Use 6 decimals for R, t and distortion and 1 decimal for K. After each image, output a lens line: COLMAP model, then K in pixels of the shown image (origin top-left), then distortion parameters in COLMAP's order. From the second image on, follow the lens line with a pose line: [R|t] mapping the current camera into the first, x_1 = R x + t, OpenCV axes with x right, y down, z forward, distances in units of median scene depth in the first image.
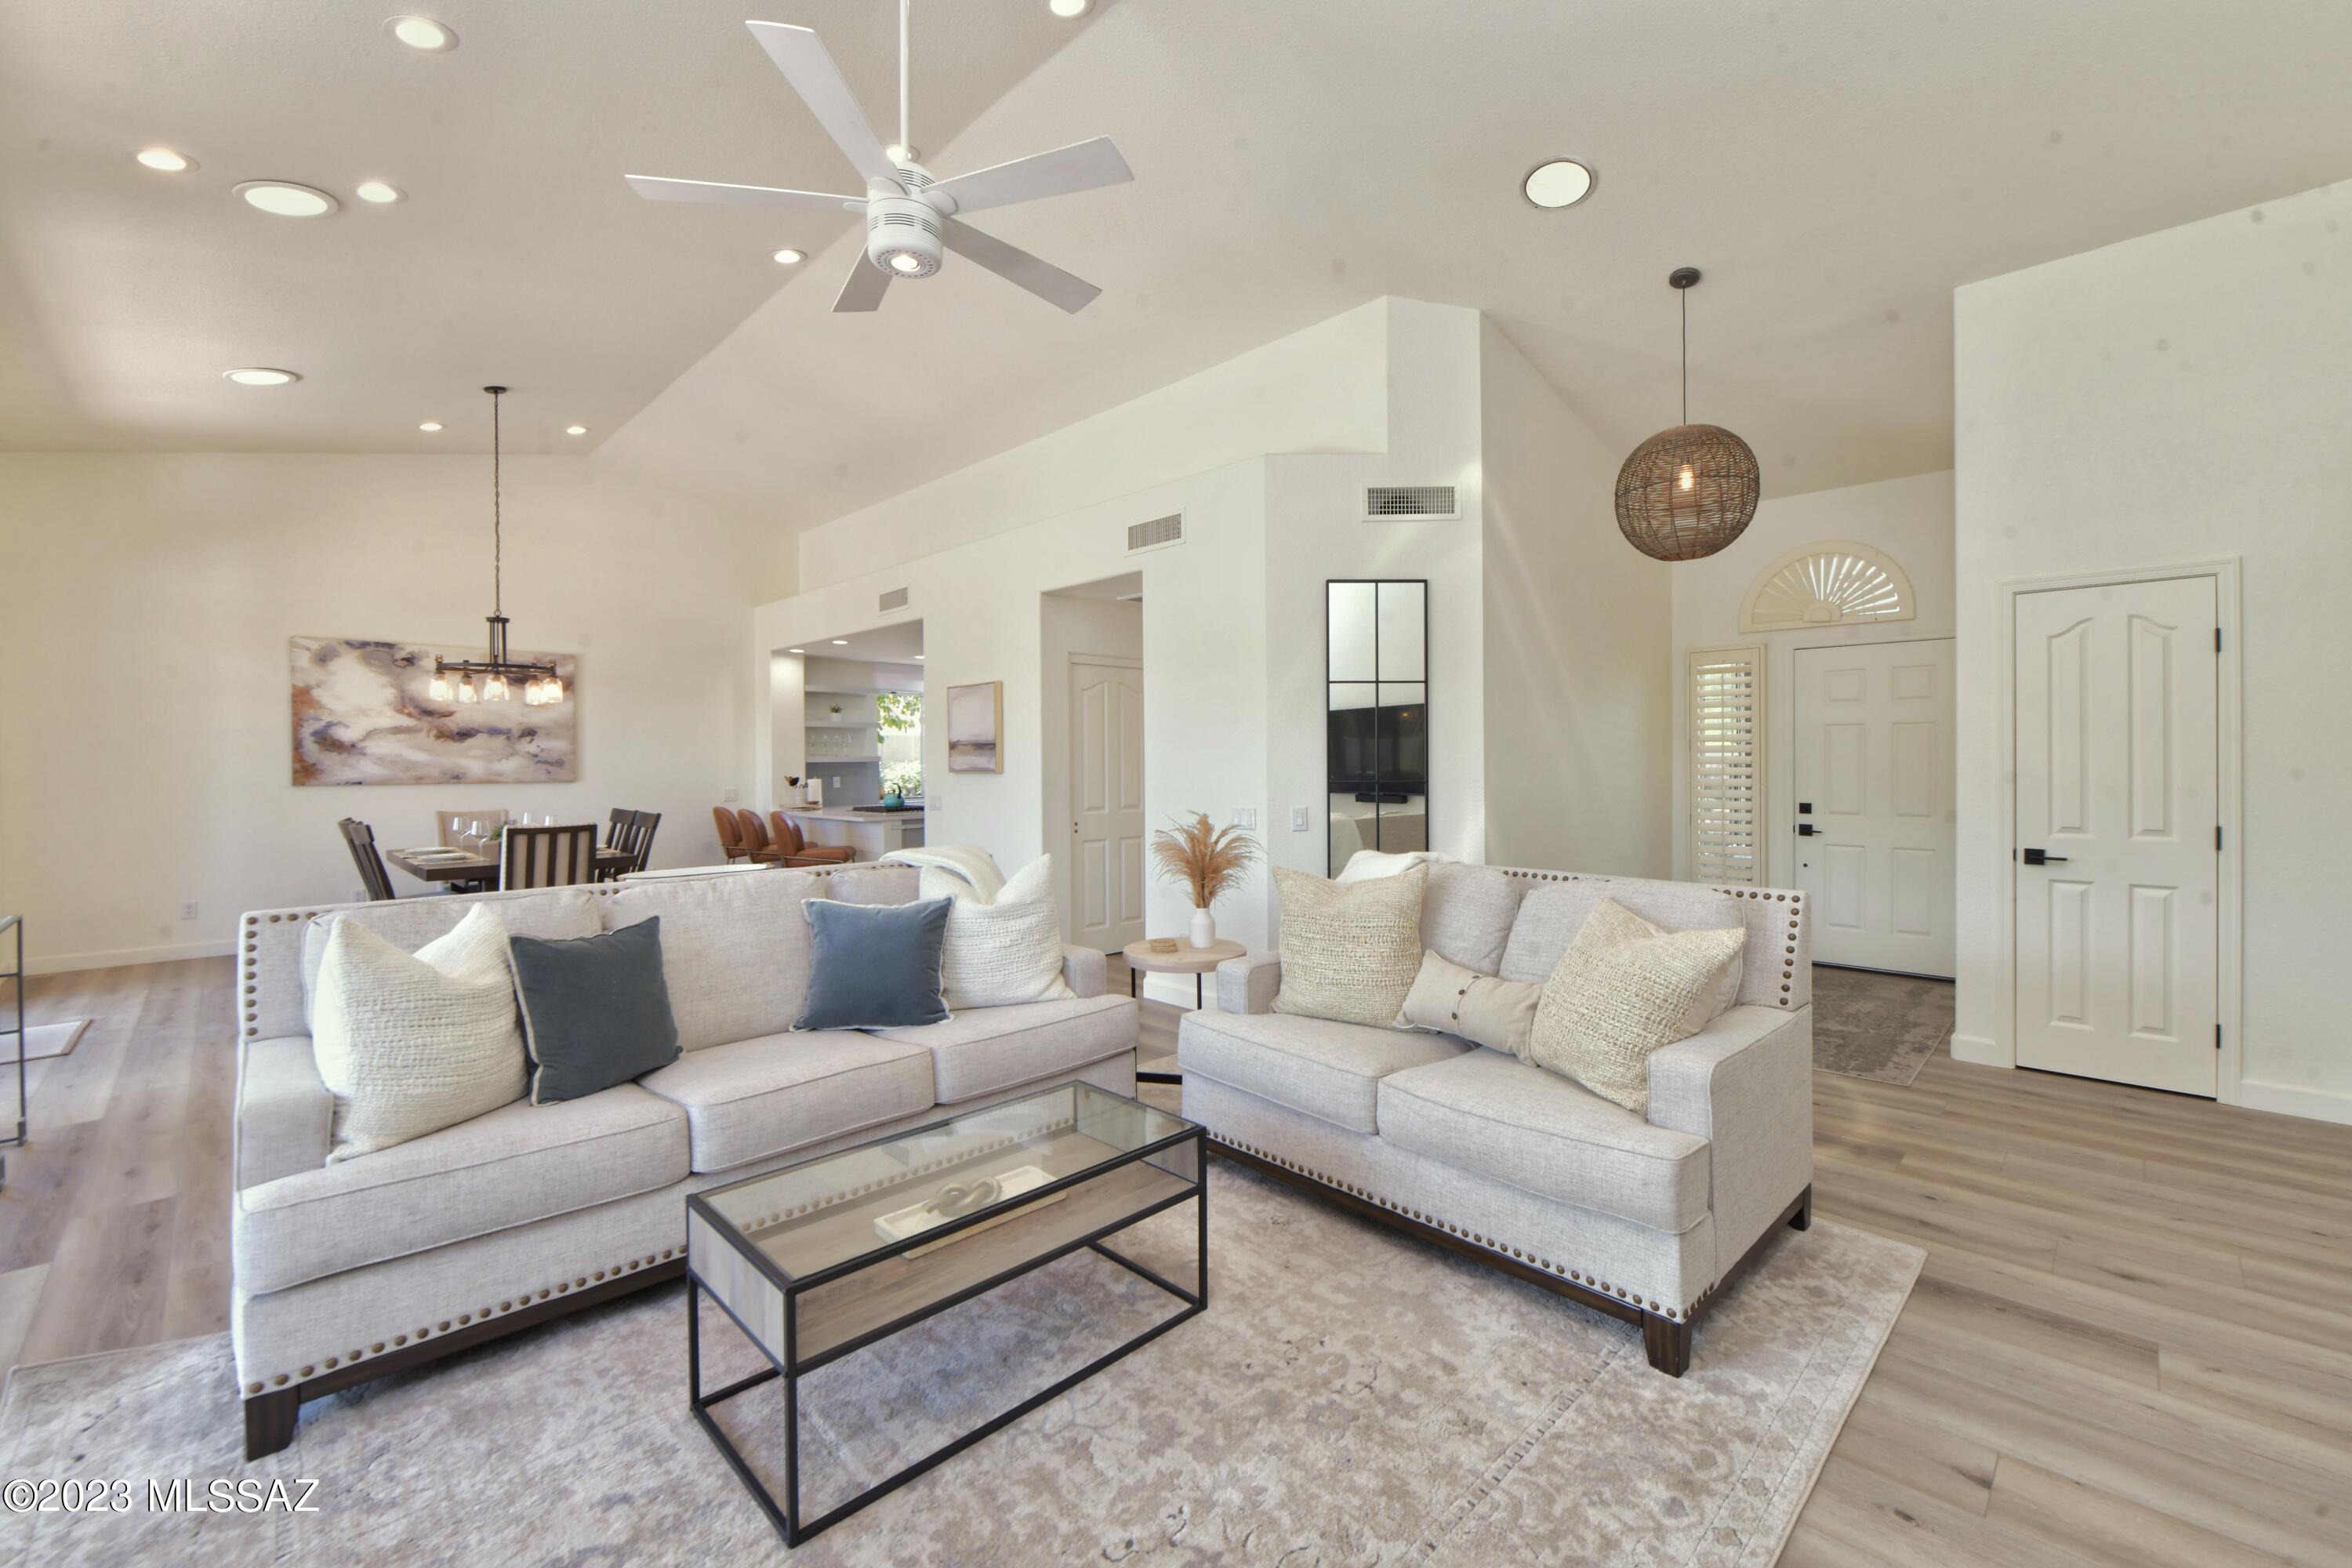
lens RADIAL K [[970.3, 0, 1178.3], [0, 970.3, 766.8], [0, 0, 1]] dist [-0.011673, 0.001054]
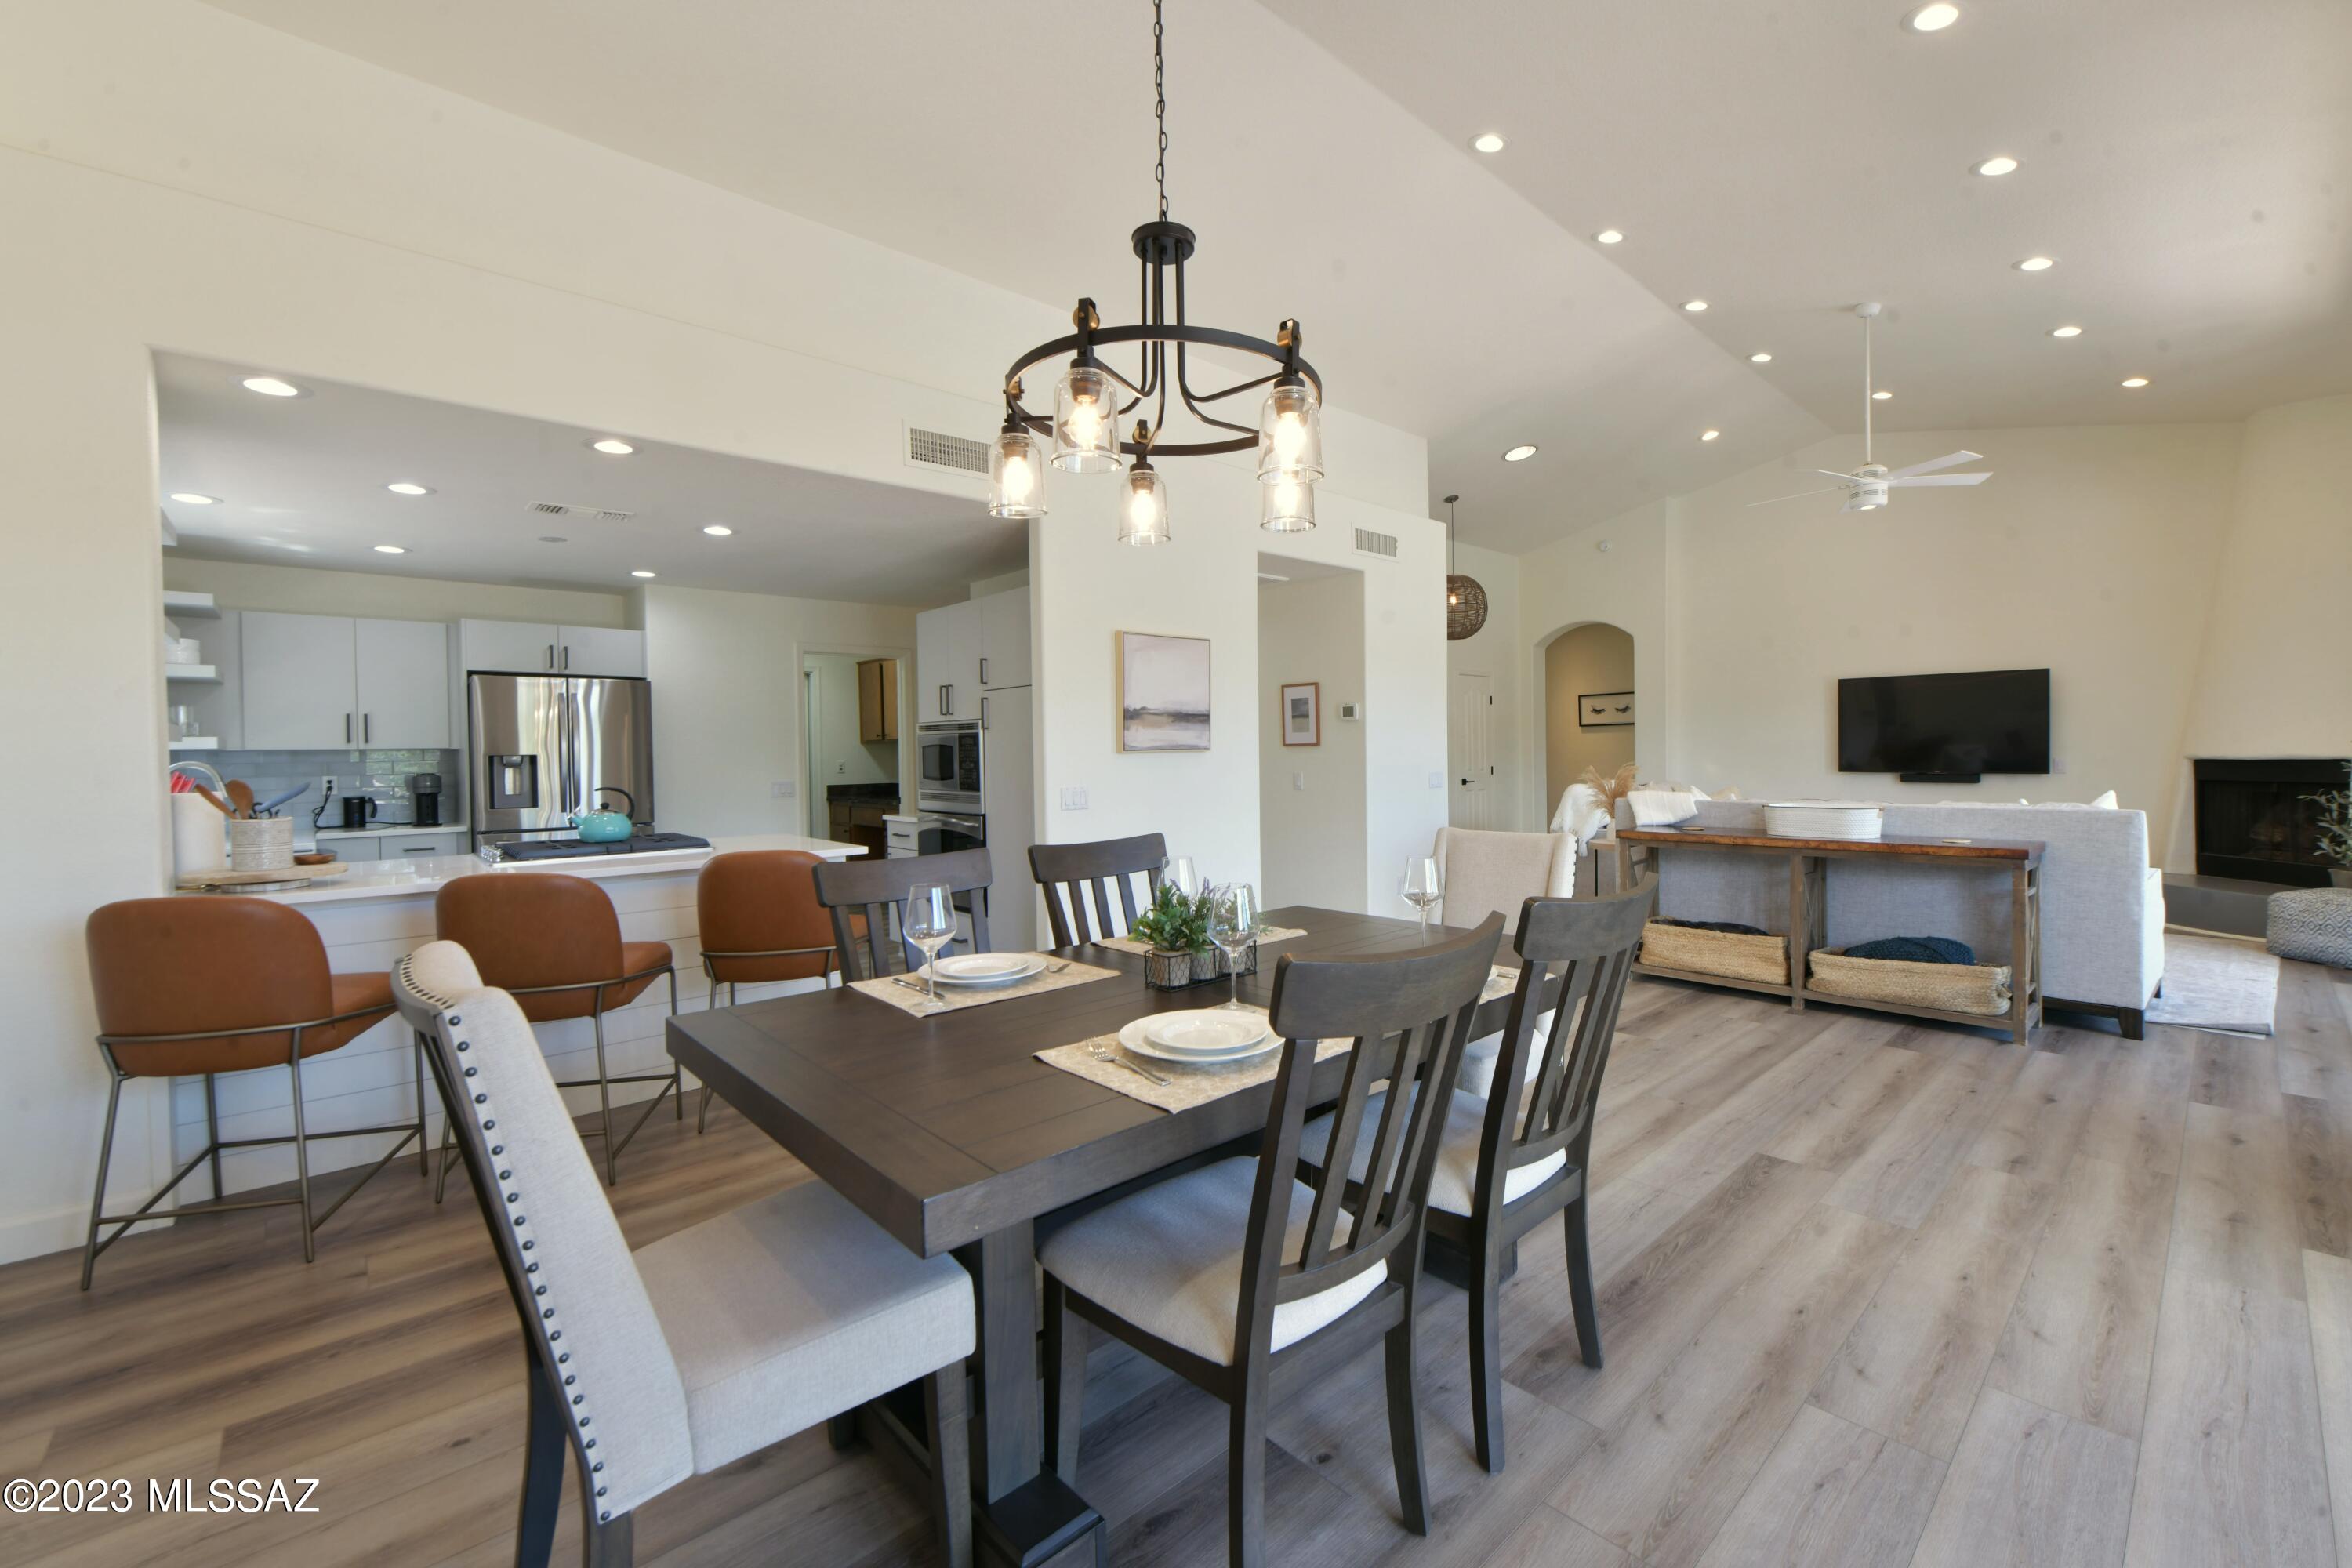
lens RADIAL K [[970.3, 0, 1226.6], [0, 970.3, 764.2], [0, 0, 1]] dist [-0.011673, 0.001054]
pose [[0.027029, -0.009218, 0.999592, -1.007060], [0.022427, 0.999711, 0.008613, 0.011180], [-0.999383, 0.022185, 0.027228, 0.956828]]
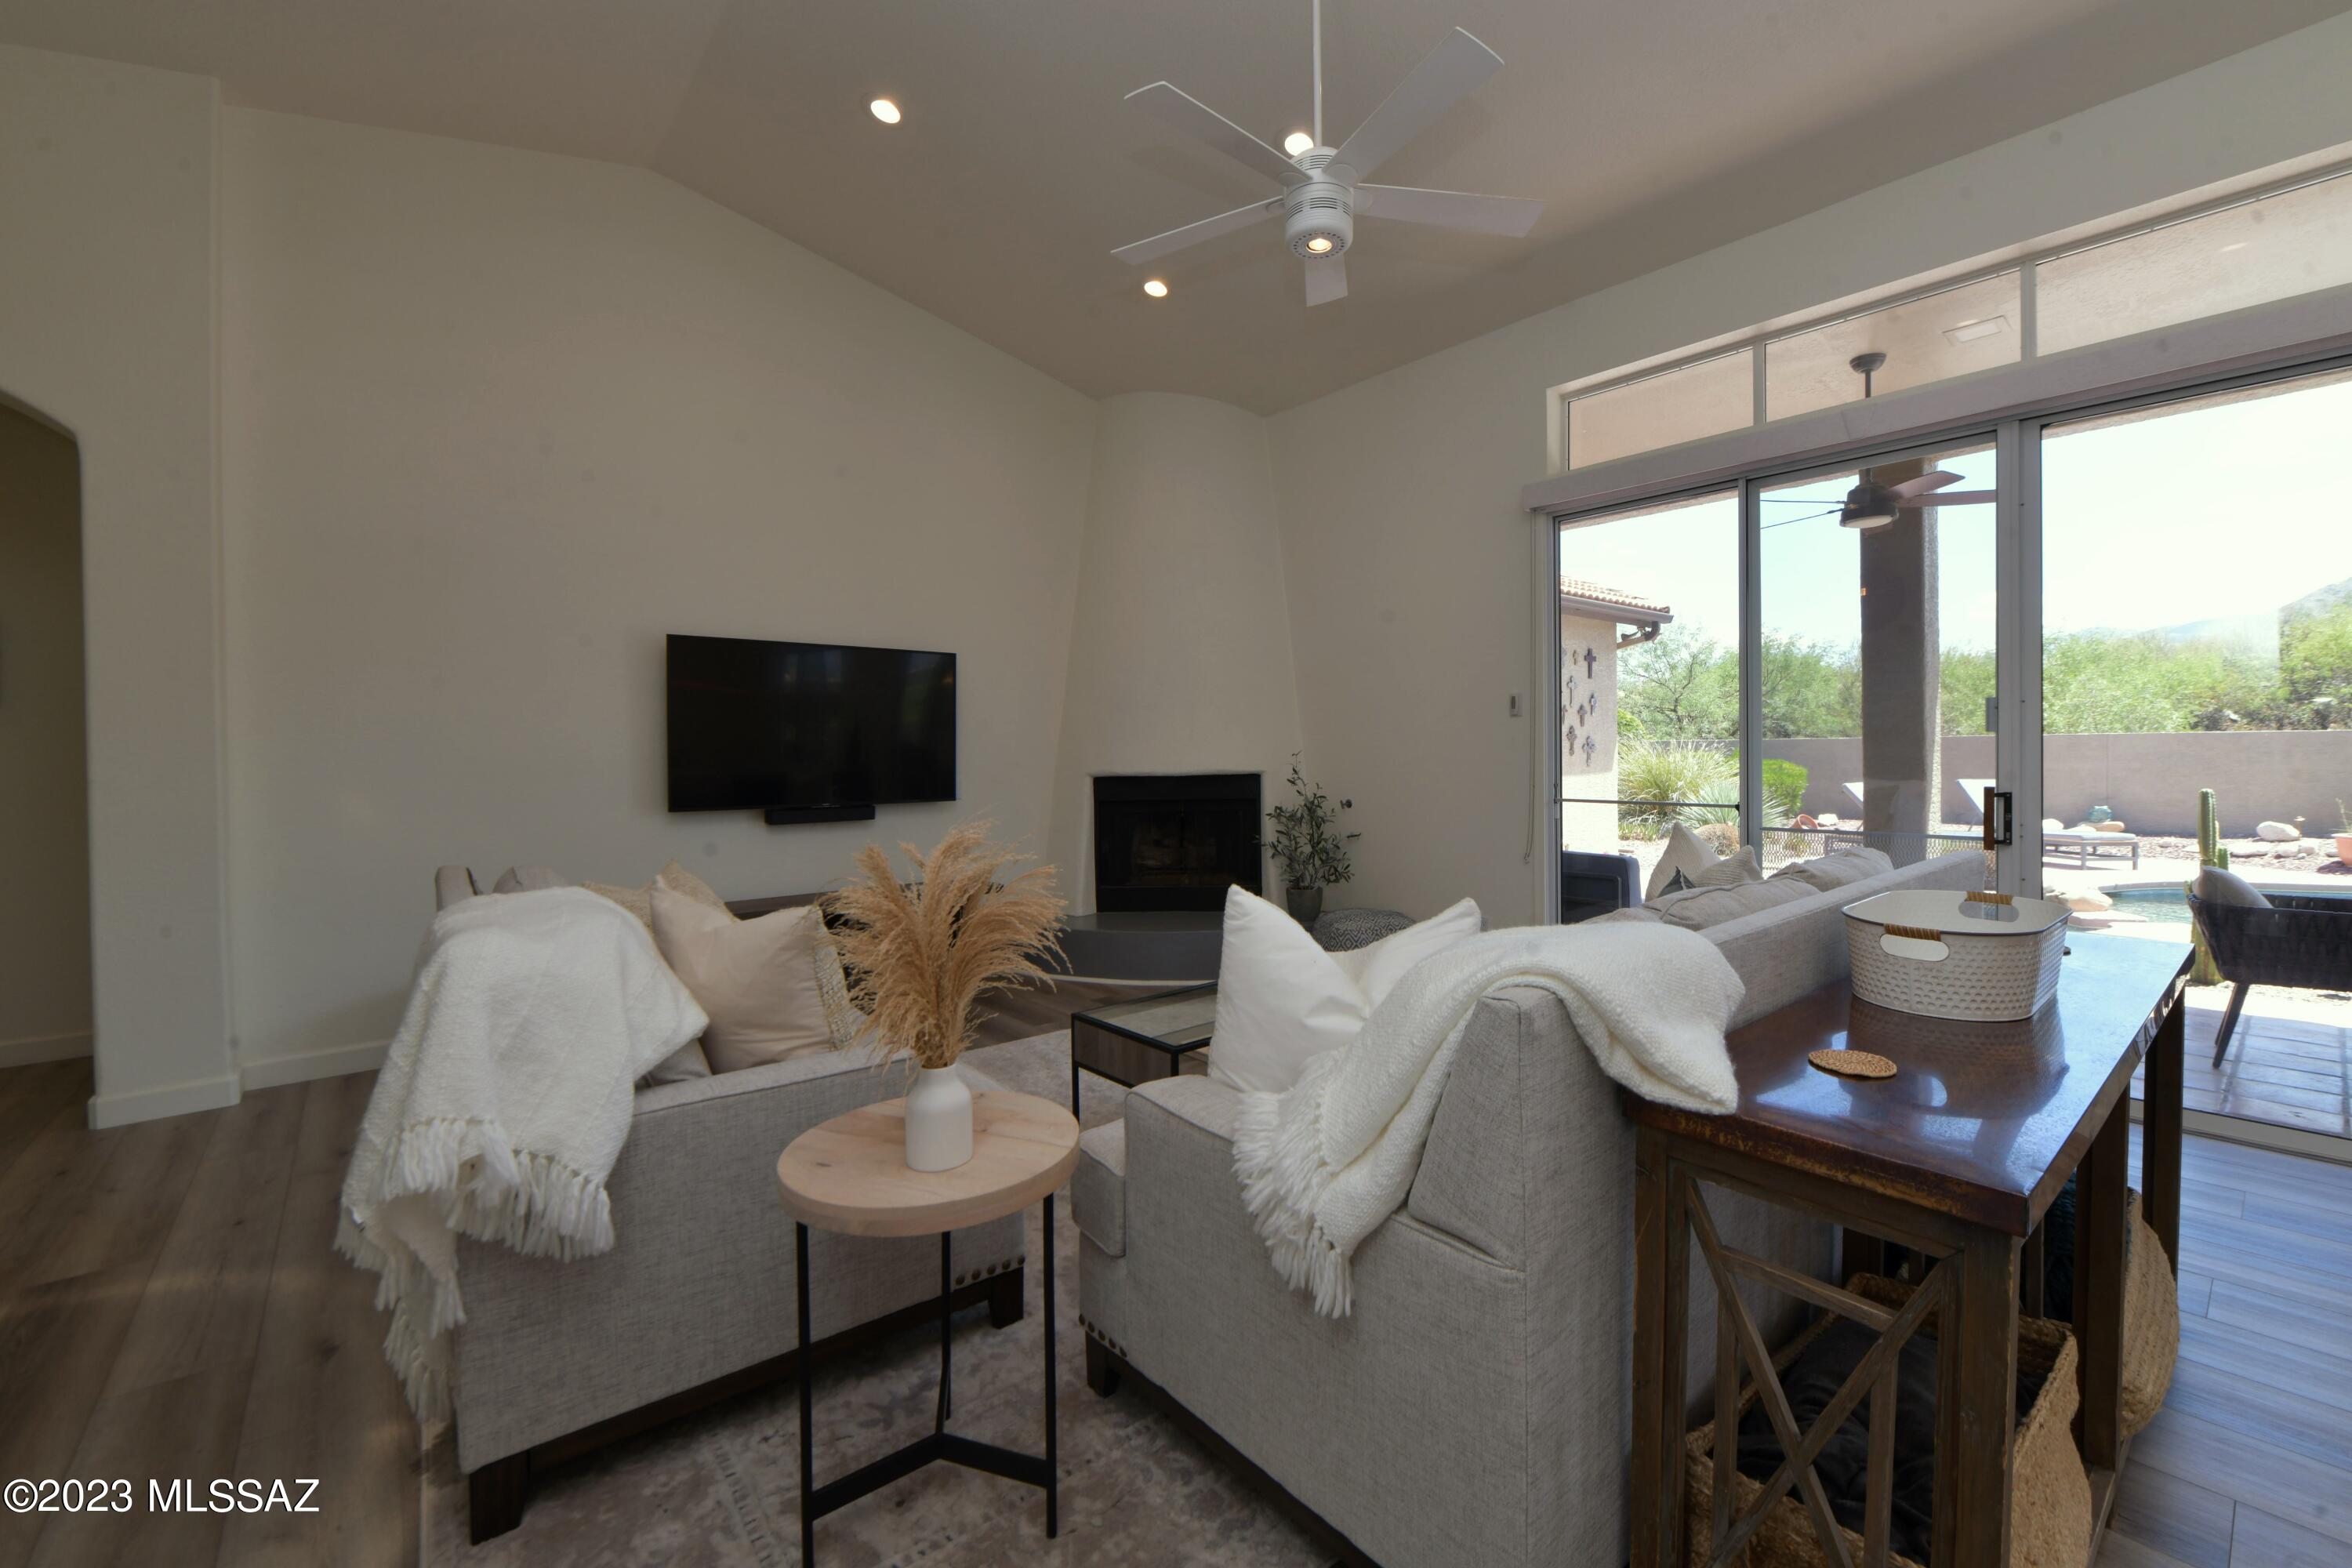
lens RADIAL K [[970.3, 0, 1196.8], [0, 970.3, 772.9], [0, 0, 1]] dist [-0.011673, 0.001054]
pose [[-0.996837, 0.014520, 0.078138, -0.090796], [0.016748, 0.999469, 0.027934, 0.010759], [-0.077691, 0.029155, -0.996551, 0.815619]]
